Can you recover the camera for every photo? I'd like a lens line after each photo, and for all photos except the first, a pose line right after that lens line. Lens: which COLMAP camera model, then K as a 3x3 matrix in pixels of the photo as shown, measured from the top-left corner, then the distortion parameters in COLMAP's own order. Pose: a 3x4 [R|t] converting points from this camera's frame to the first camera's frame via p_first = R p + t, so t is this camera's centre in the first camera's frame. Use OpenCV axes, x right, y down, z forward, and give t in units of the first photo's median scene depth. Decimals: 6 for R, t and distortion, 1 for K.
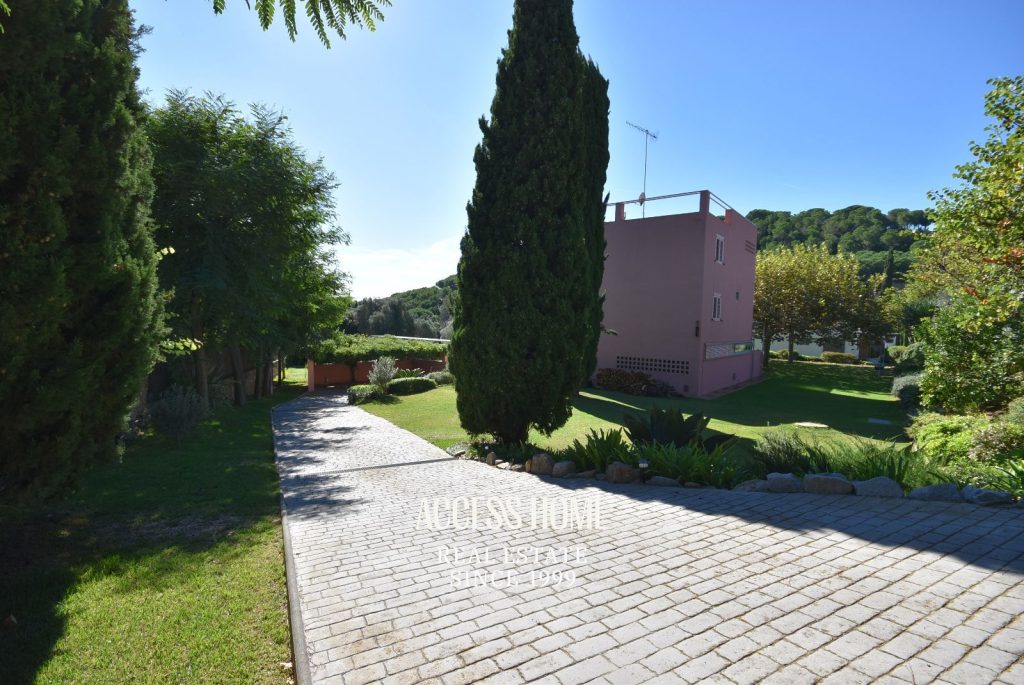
lens RADIAL K [[474.0, 0, 487.8], [0, 474.0, 339.6], [0, 0, 1]] dist [0.012238, -0.002873]
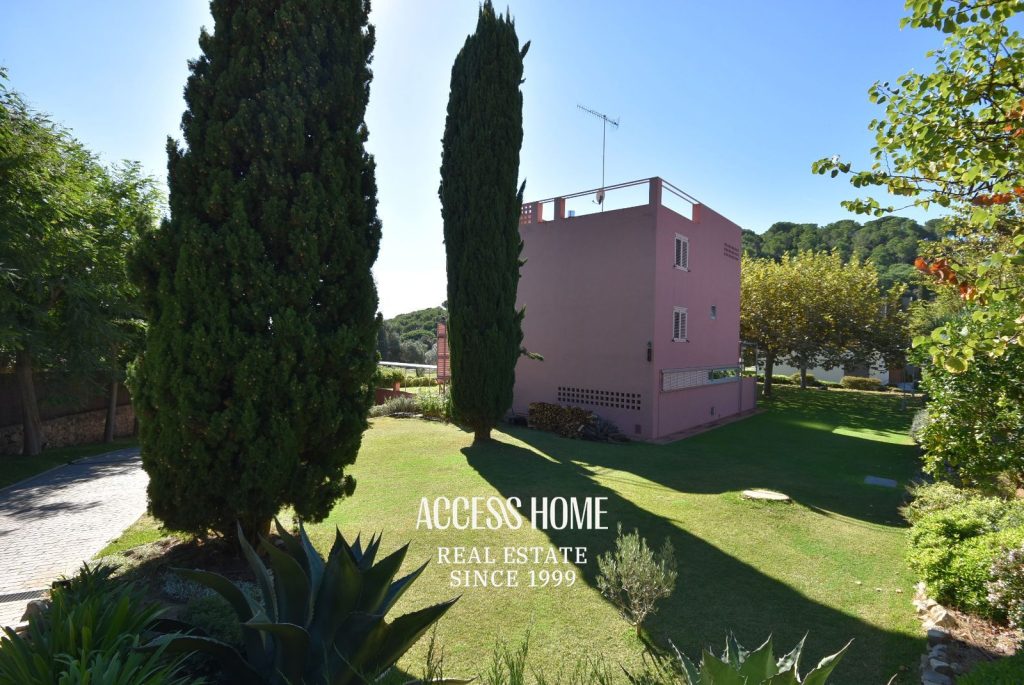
lens RADIAL K [[474.0, 0, 509.0], [0, 474.0, 341.6], [0, 0, 1]] dist [0.012238, -0.002873]
pose [[0.999383, -0.006512, -0.034501, 0.224502], [0.005107, 0.999160, -0.040651, -0.008902], [0.034736, 0.040450, 0.998578, 0.199798]]
